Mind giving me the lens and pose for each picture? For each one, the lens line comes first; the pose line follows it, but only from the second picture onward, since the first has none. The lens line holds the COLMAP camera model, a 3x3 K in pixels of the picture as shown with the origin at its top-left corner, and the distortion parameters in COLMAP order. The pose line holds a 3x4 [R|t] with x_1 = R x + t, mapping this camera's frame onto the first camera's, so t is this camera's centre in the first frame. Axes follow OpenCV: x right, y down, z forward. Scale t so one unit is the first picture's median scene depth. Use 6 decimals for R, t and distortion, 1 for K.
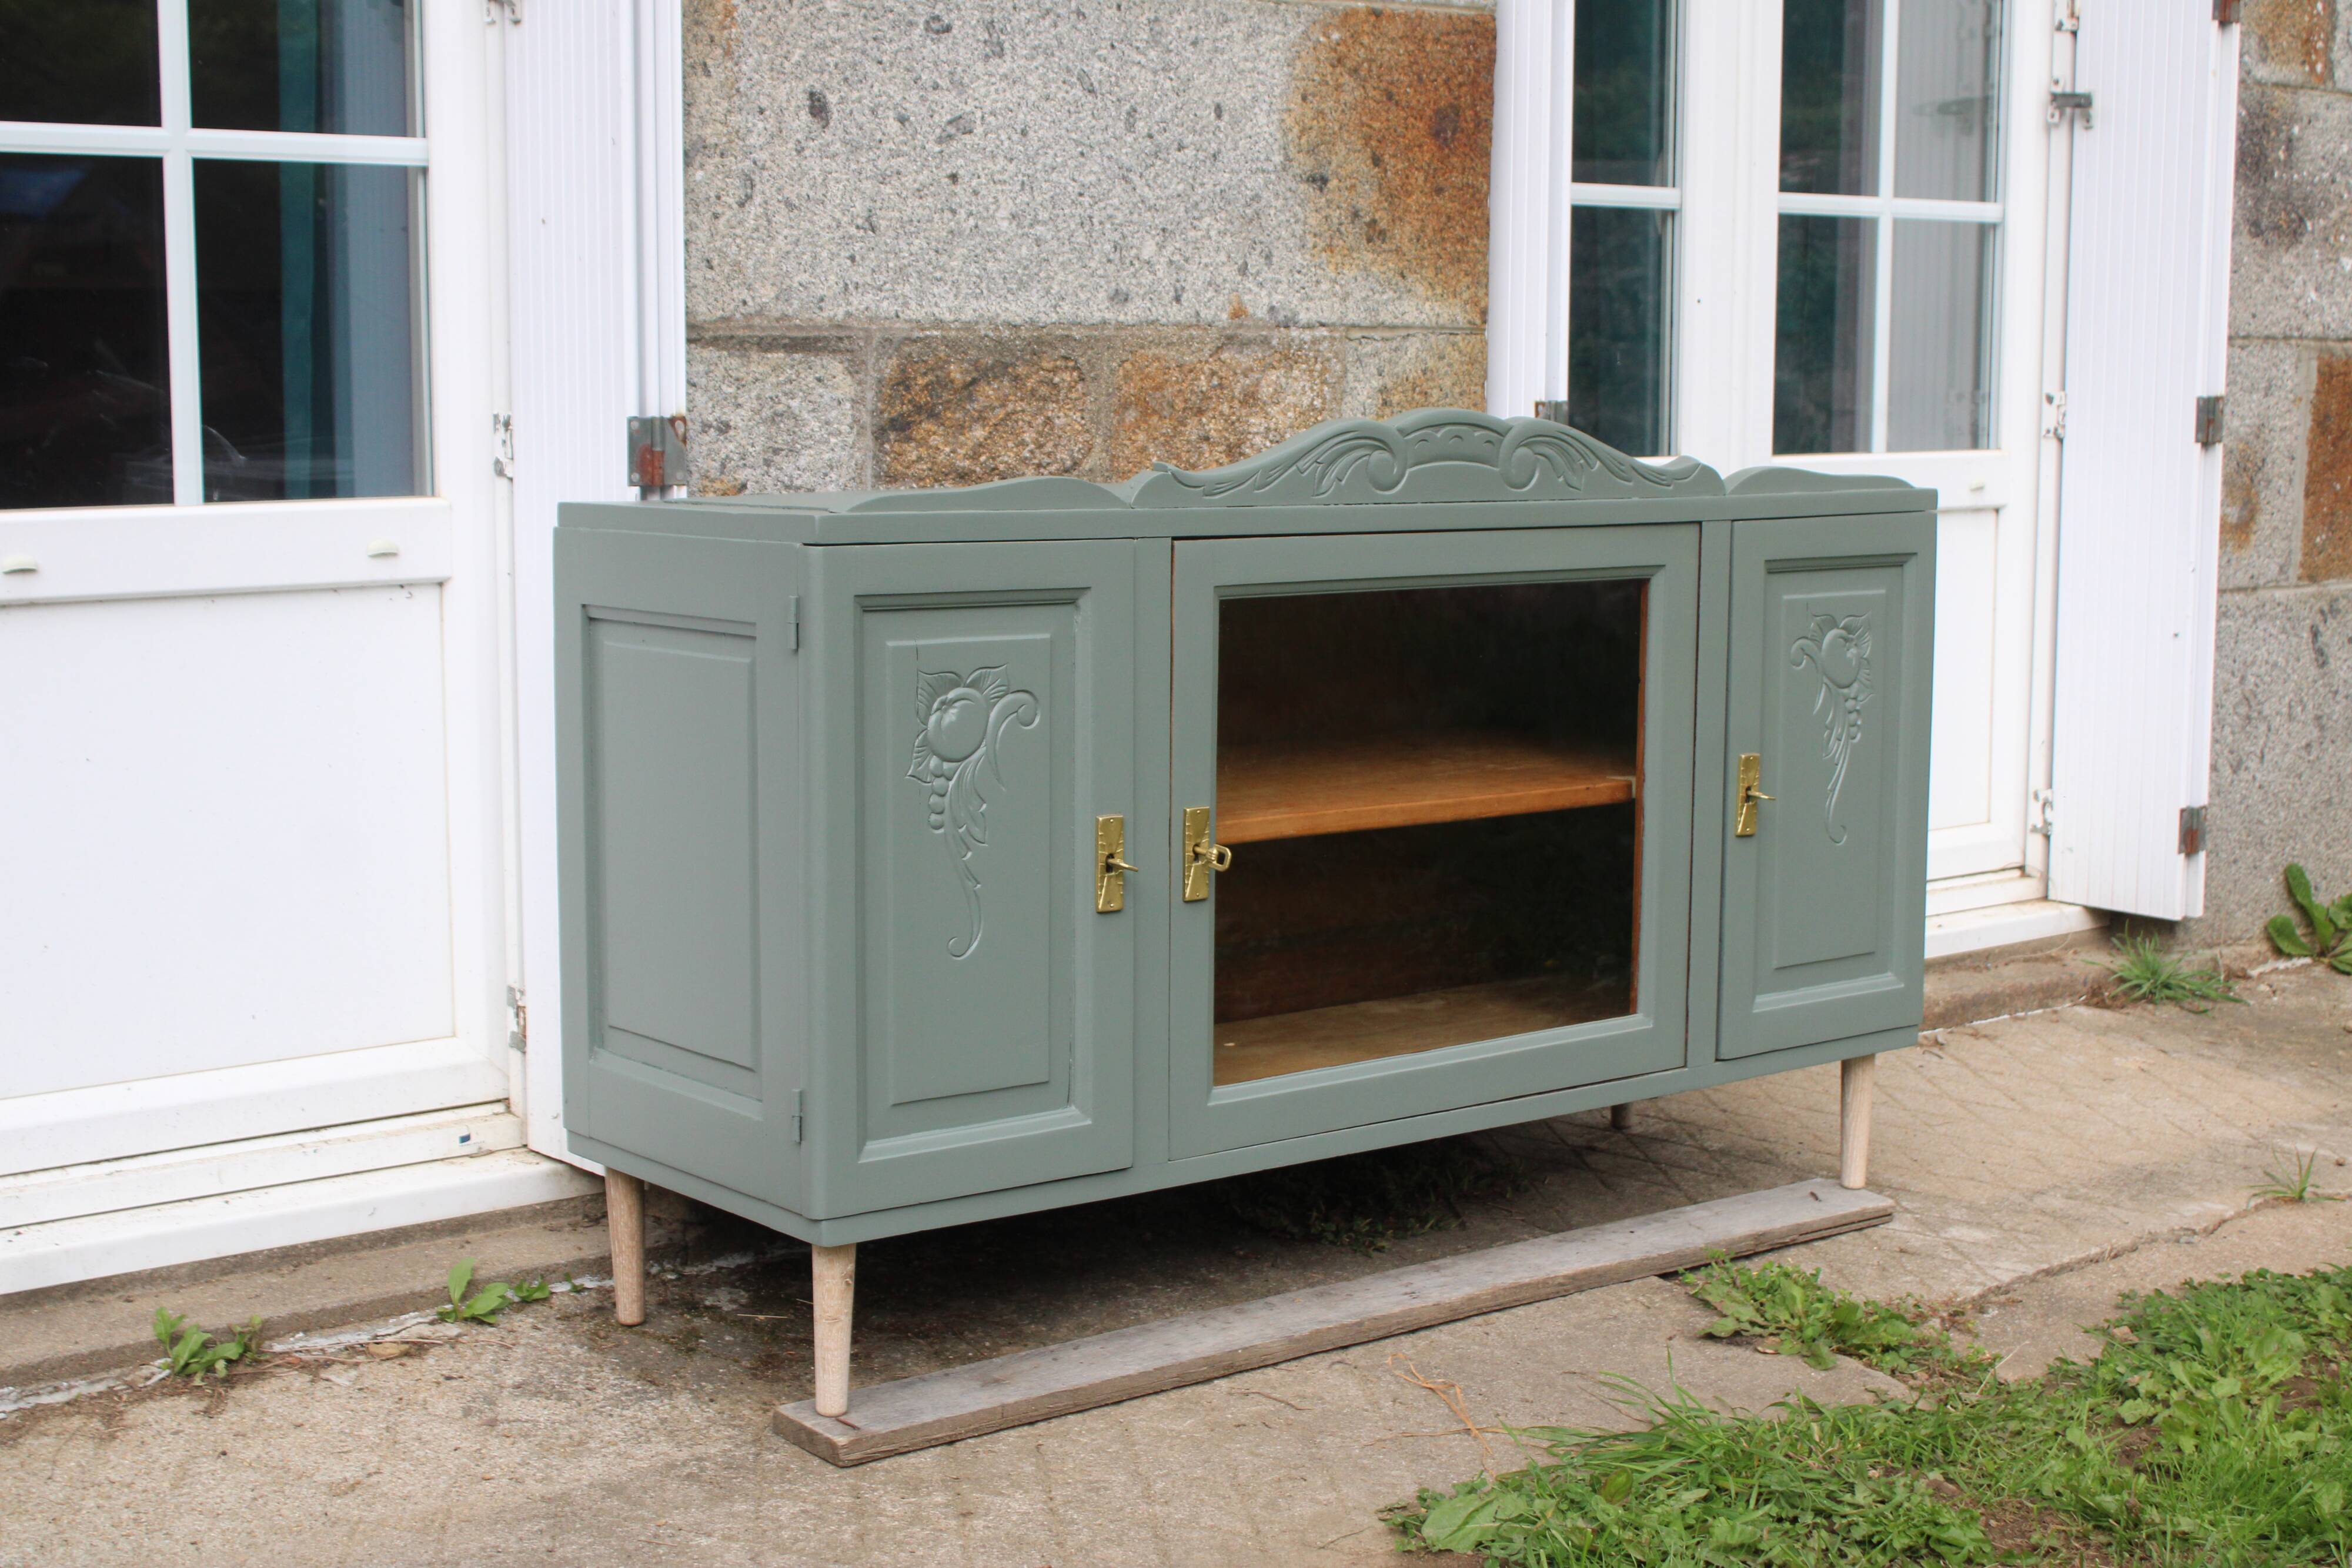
lens RADIAL K [[3351.7, 0, 1172.7], [0, 3351.7, 773.3], [0, 0, 1]] dist [-0.062191, 0.158901]
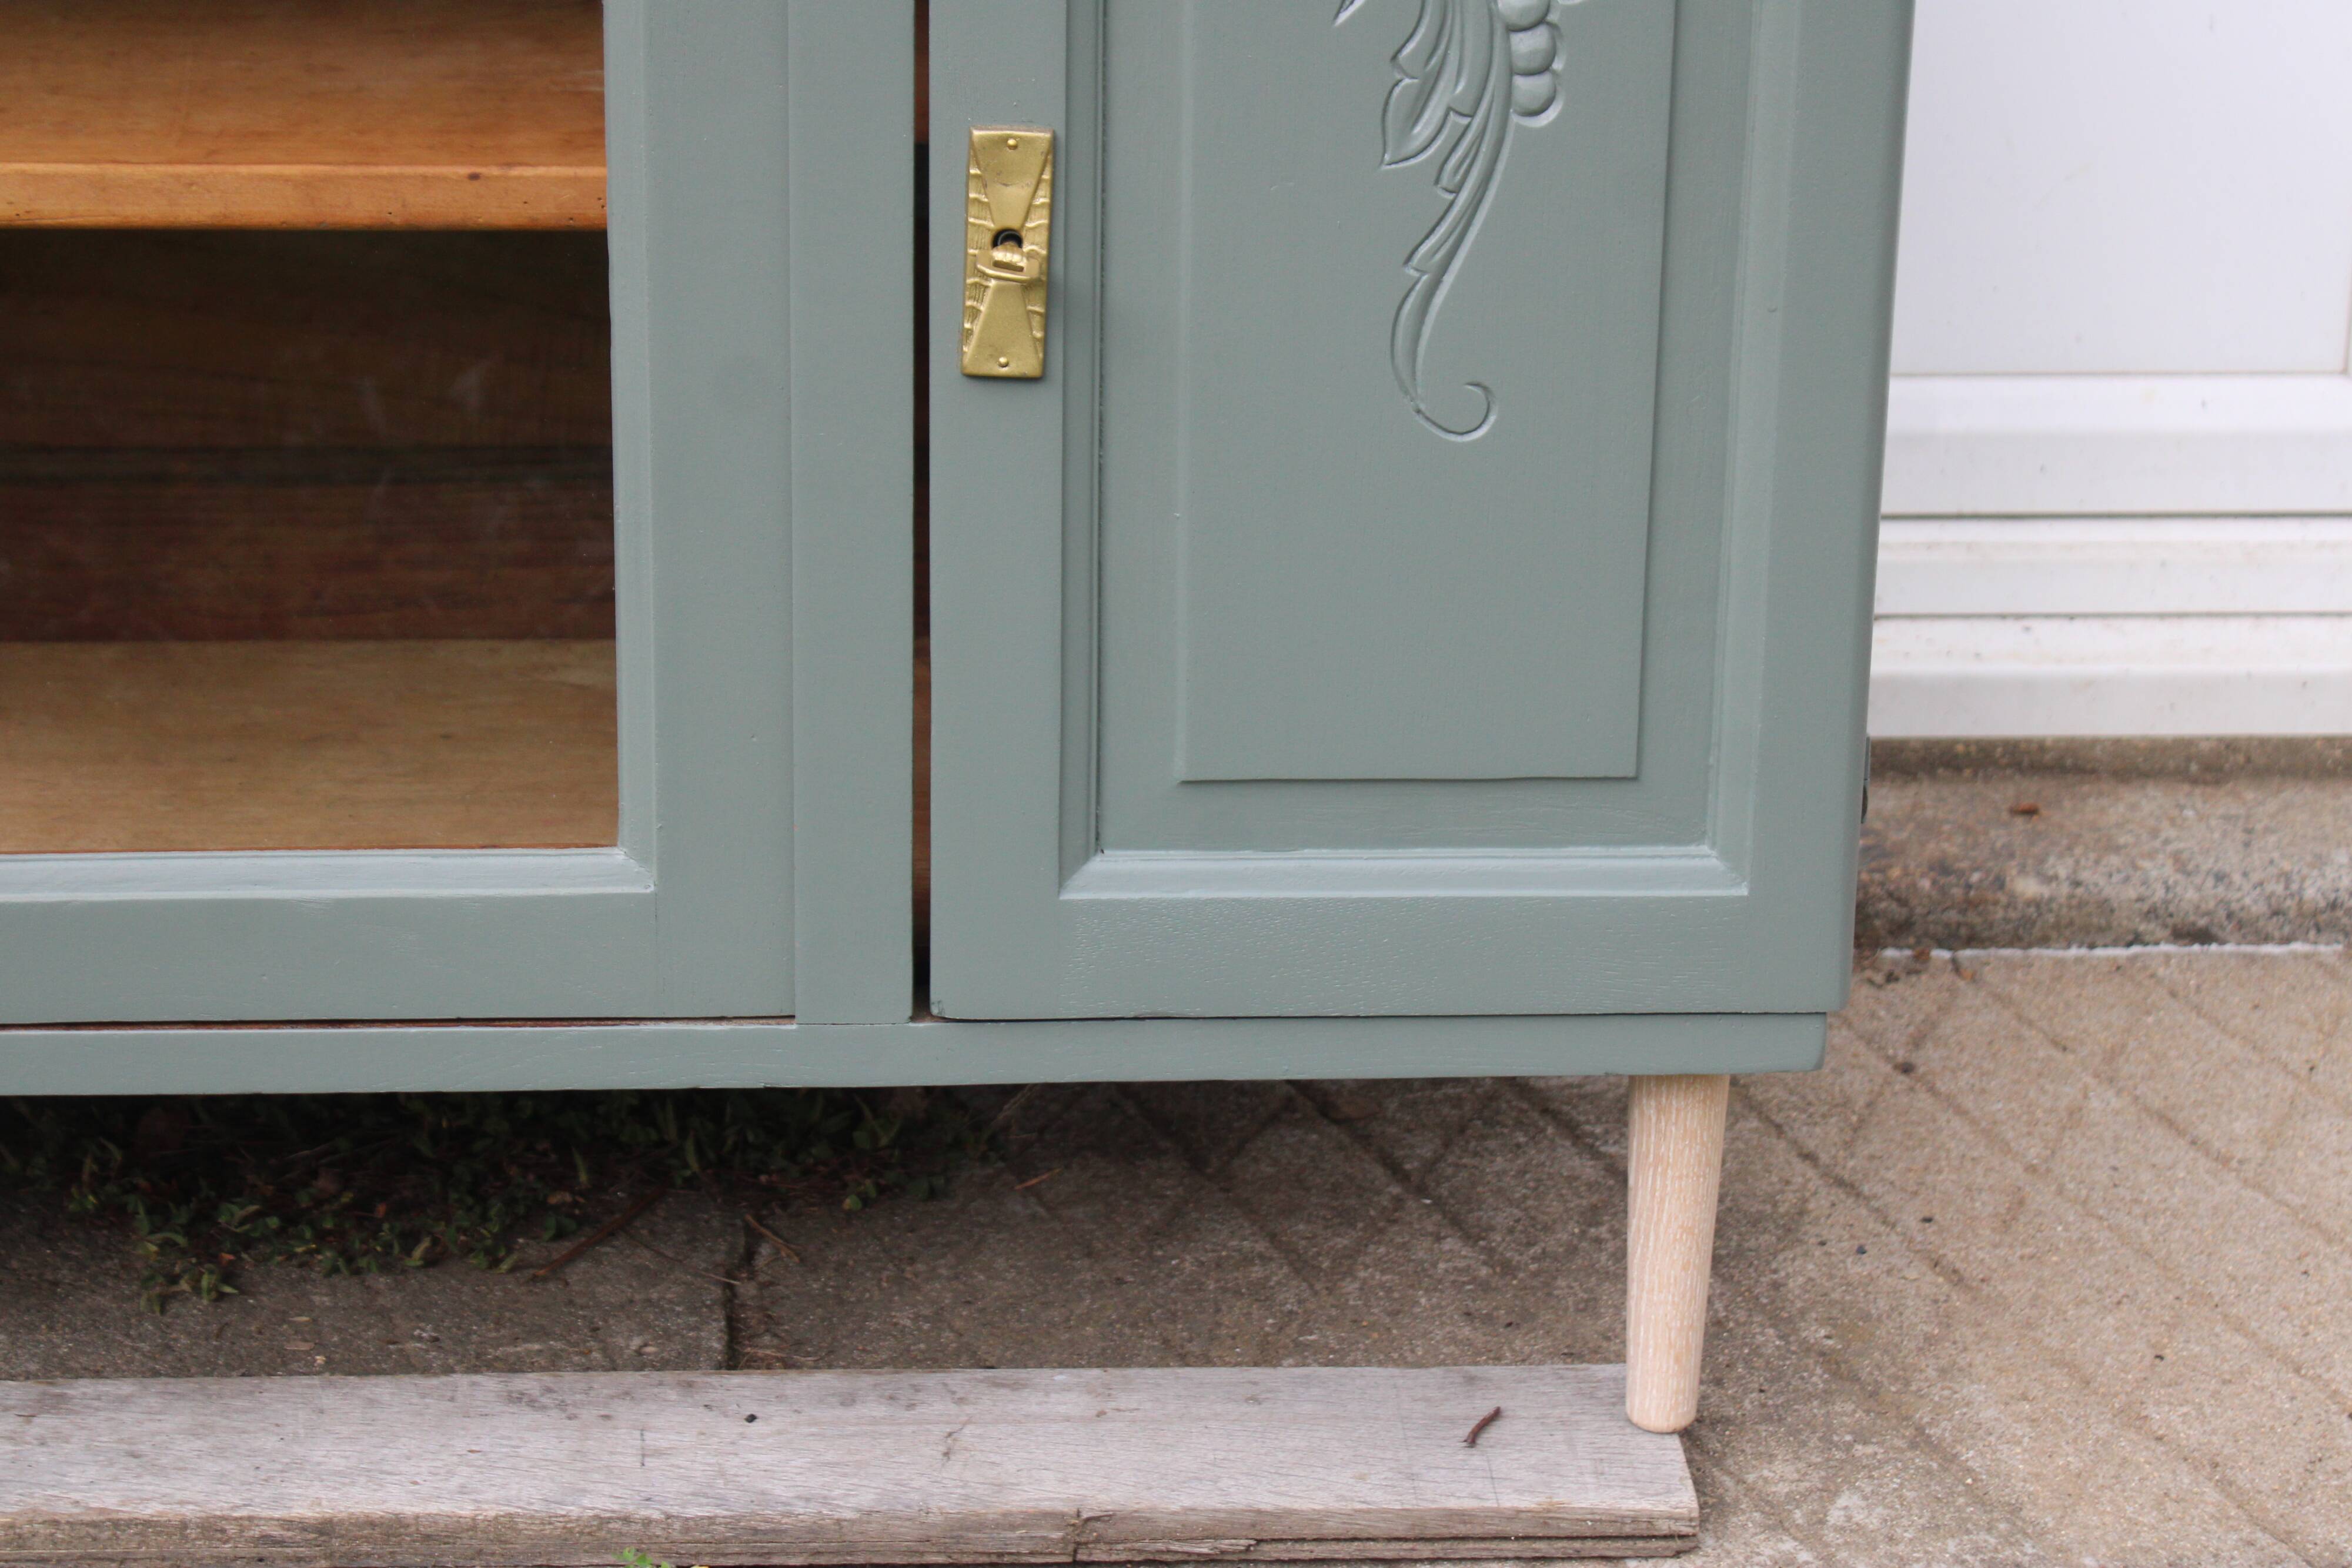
lens RADIAL K [[4662.8, 0, 1168.4], [0, 4662.8, 765.4], [0, 0, 1]] dist [0.029643, 0.140158]
pose [[0.820287, 0.191522, -0.538933, 0.446415], [-0.081648, 0.971830, 0.221089, -0.047537], [0.566095, -0.137353, 0.812816, 0.648255]]
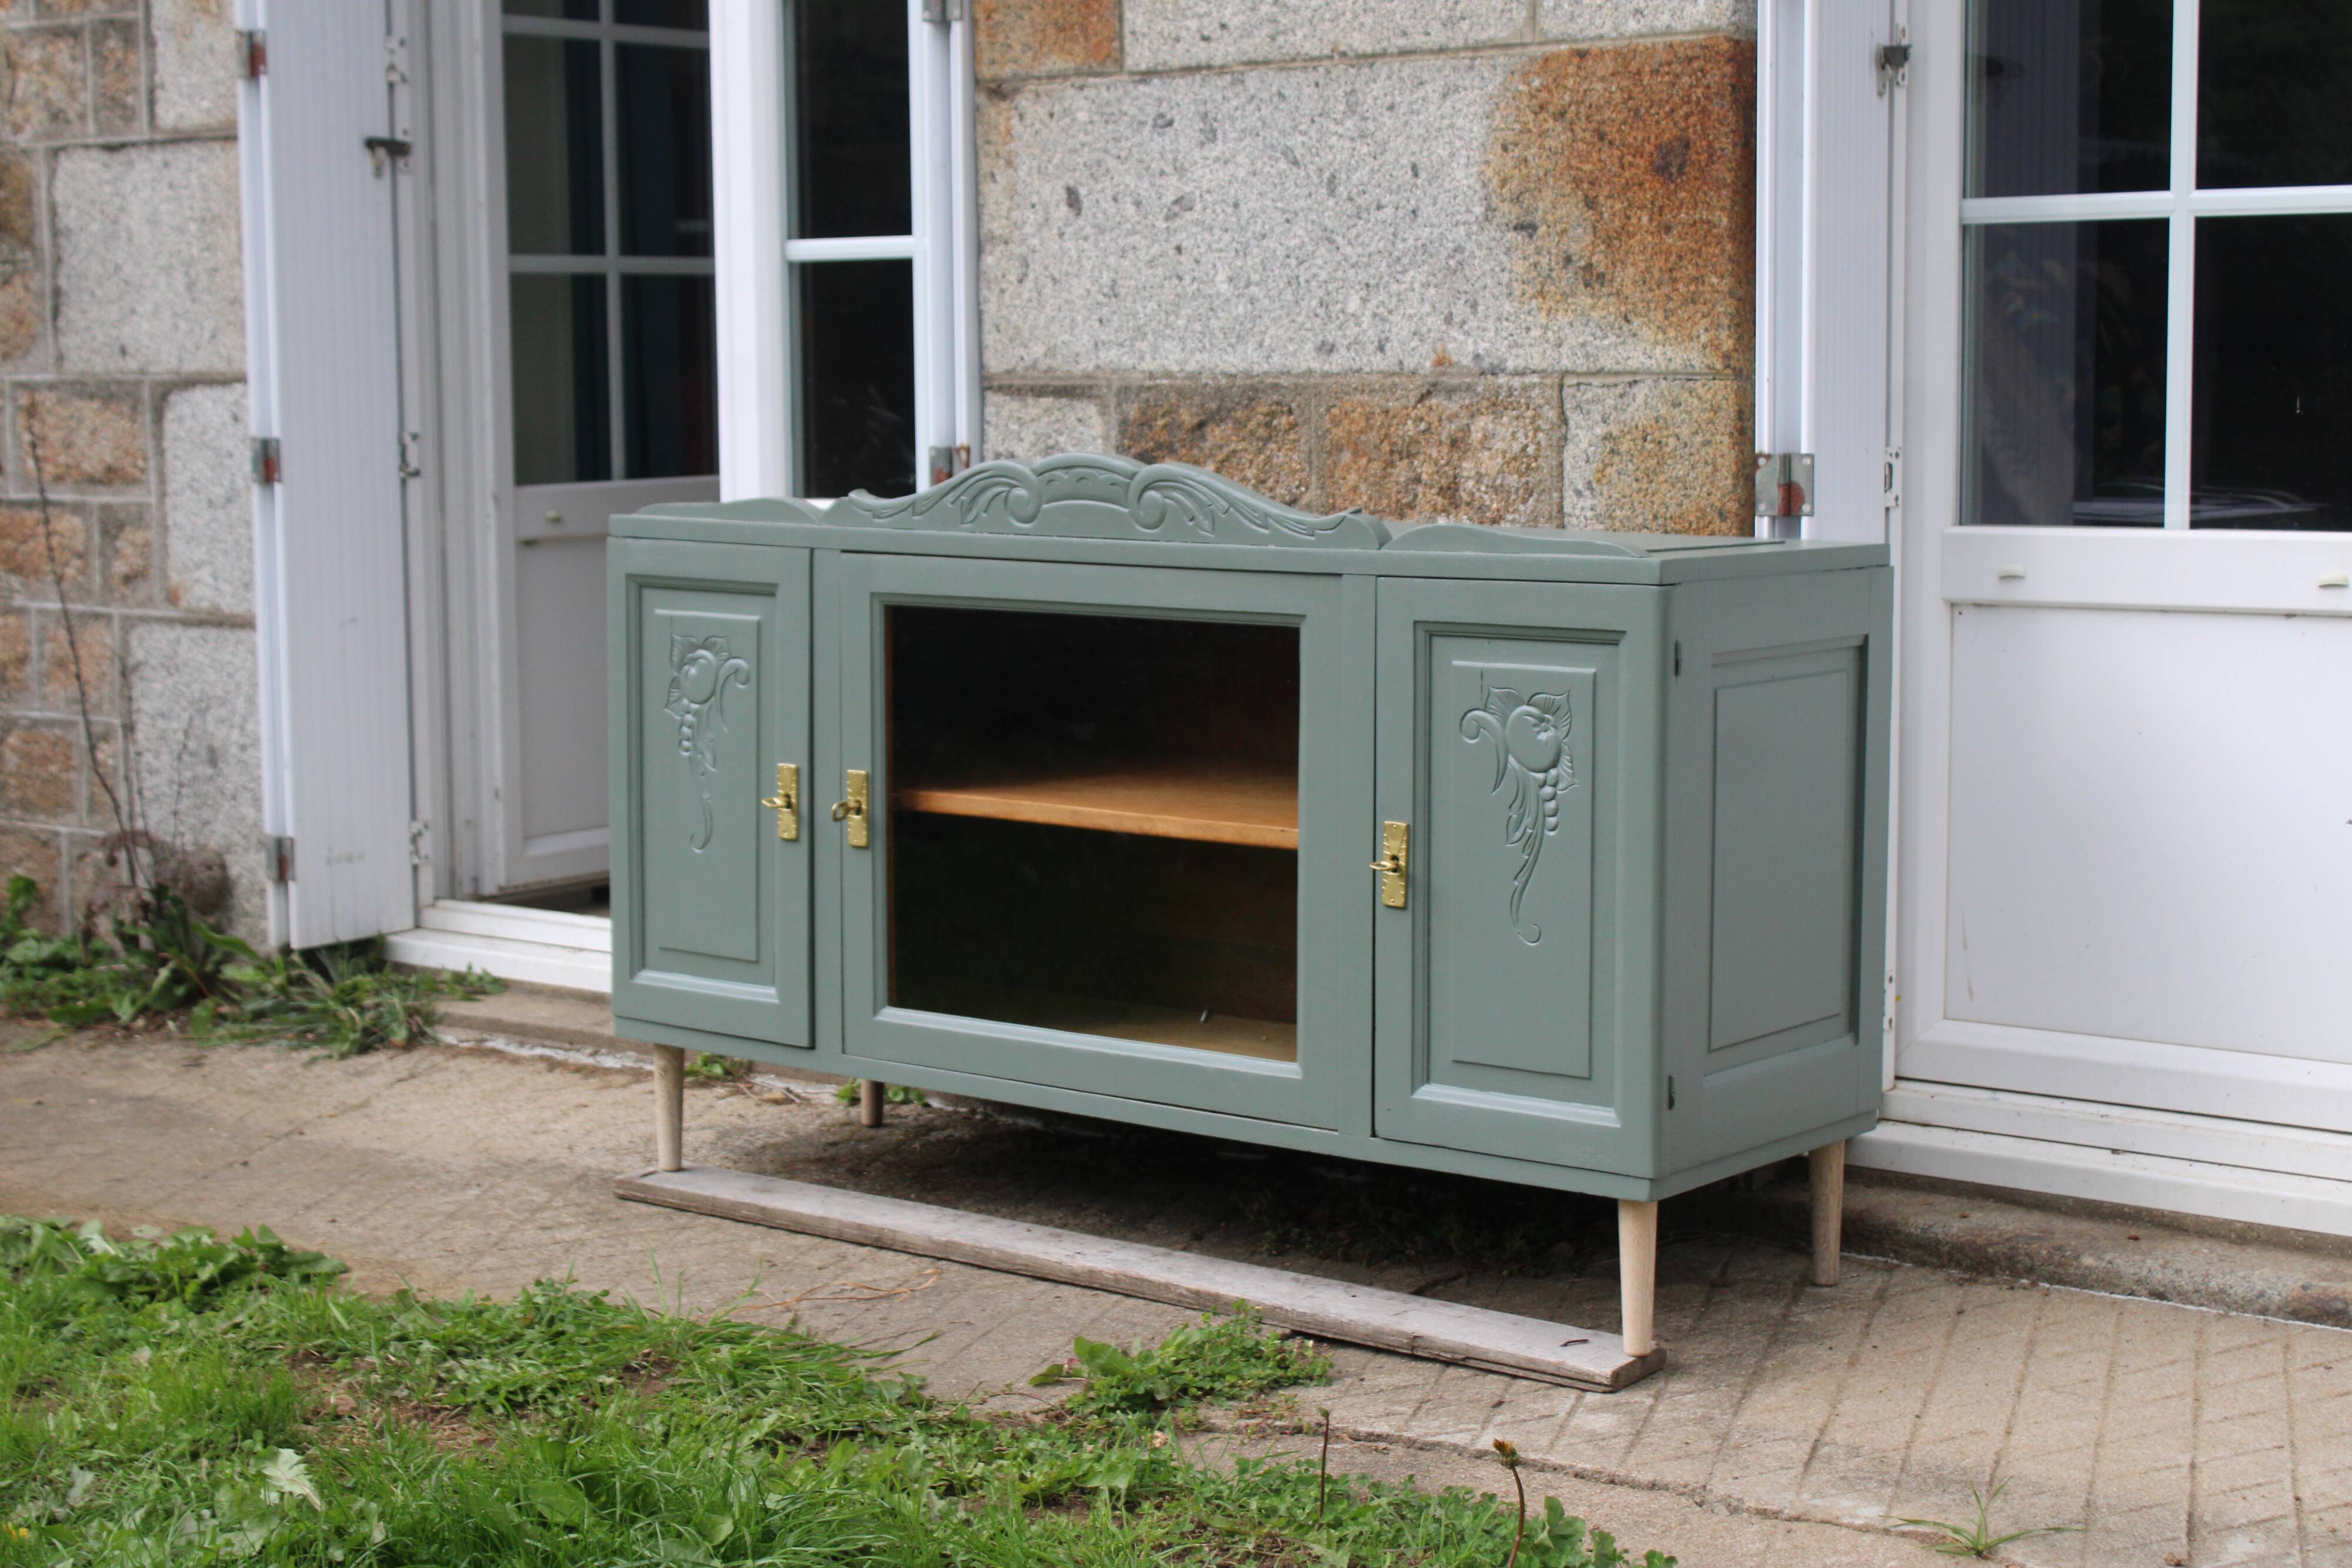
lens RADIAL K [[3895.8, 0, 1181.6], [0, 3895.8, 779.7], [0, 0, 1]] dist [-0.020107, 0.132584]
pose [[0.222982, 0.101095, -0.969566, 1.259812], [-0.117908, 0.990103, 0.076120, -0.096995], [0.967666, 0.097346, 0.232695, 0.693841]]
